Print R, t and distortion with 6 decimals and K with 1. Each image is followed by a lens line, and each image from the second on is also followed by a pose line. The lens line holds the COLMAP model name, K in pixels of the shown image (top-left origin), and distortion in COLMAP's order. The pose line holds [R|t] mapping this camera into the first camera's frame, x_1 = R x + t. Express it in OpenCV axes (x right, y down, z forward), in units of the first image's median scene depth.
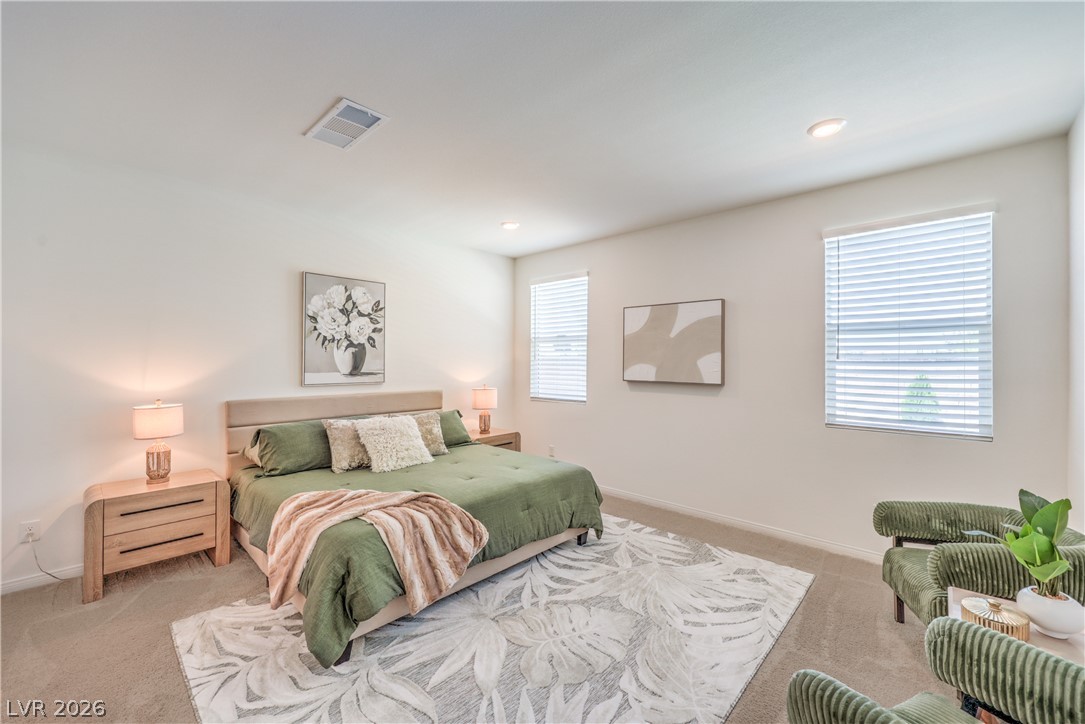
lens RADIAL K [[434.7, 0, 538.2], [0, 434.7, 359.0], [0, 0, 1]] dist [-0.001420, 0.000451]
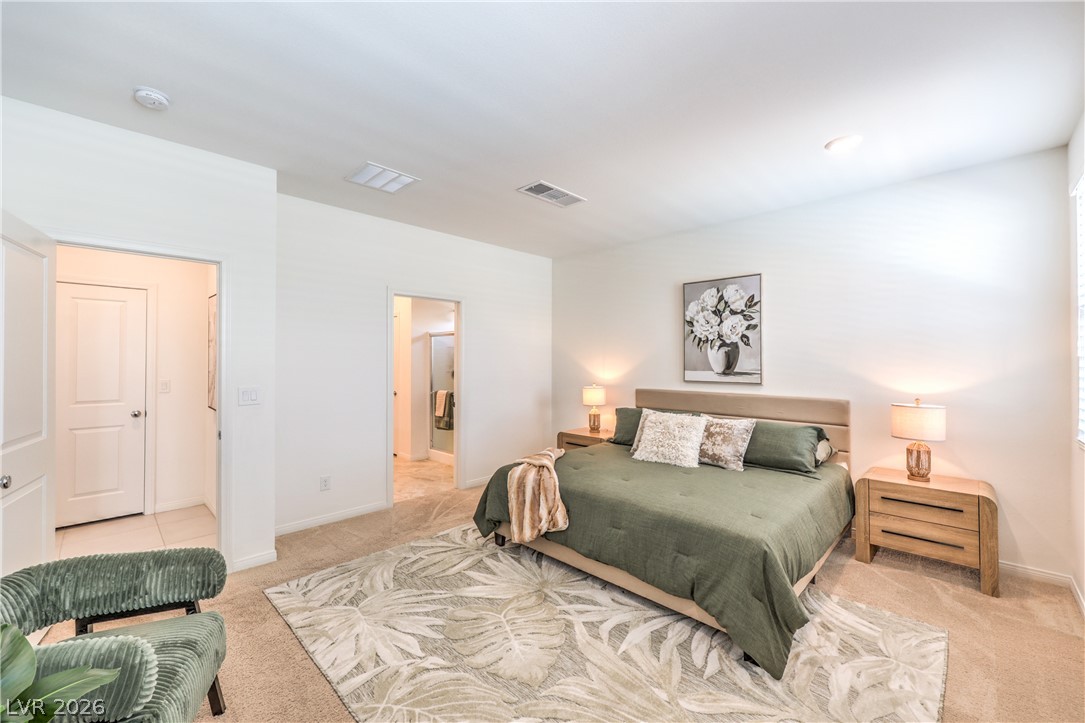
lens RADIAL K [[434.7, 0, 548.0], [0, 434.7, 362.9], [0, 0, 1]] dist [-0.001420, 0.000451]
pose [[-0.011133, 0.003476, -0.999932, 0.600483], [0.007902, 0.999963, 0.003389, 0.004278], [0.999907, -0.007864, -0.011160, 0.614603]]
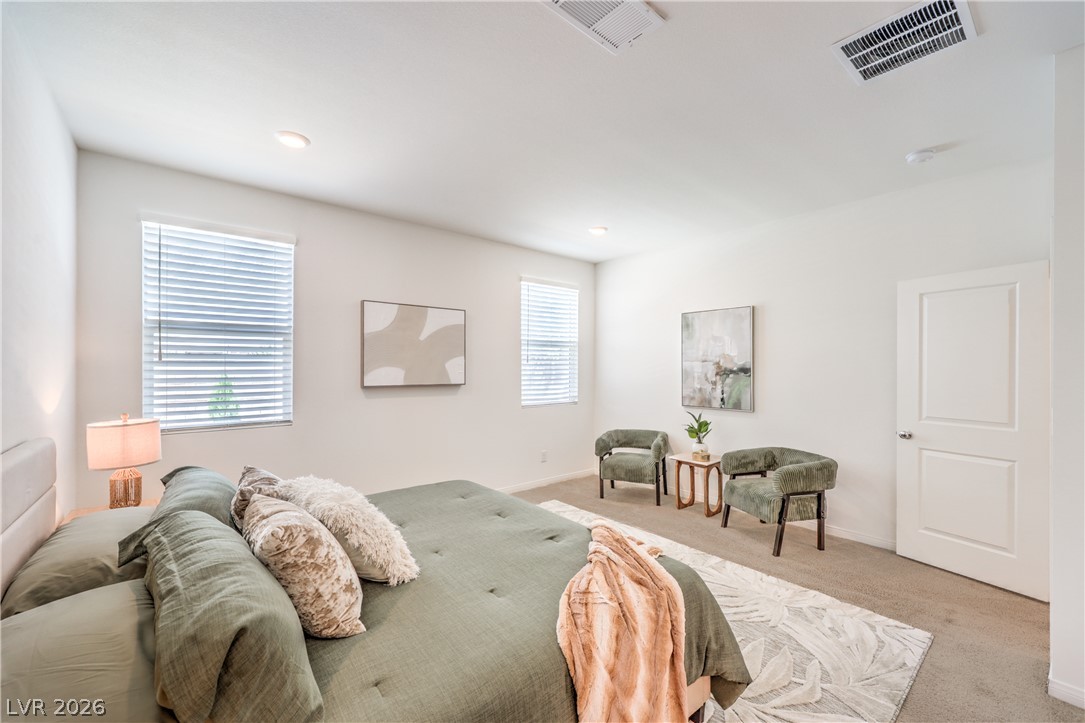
lens RADIAL K [[434.7, 0, 540.7], [0, 434.7, 363.8], [0, 0, 1]] dist [-0.001420, 0.000451]
pose [[0.118965, -0.002469, 0.992895, -0.653912], [-0.007857, 0.999963, 0.003428, -0.001082], [-0.992867, -0.008209, 0.118941, 0.614682]]
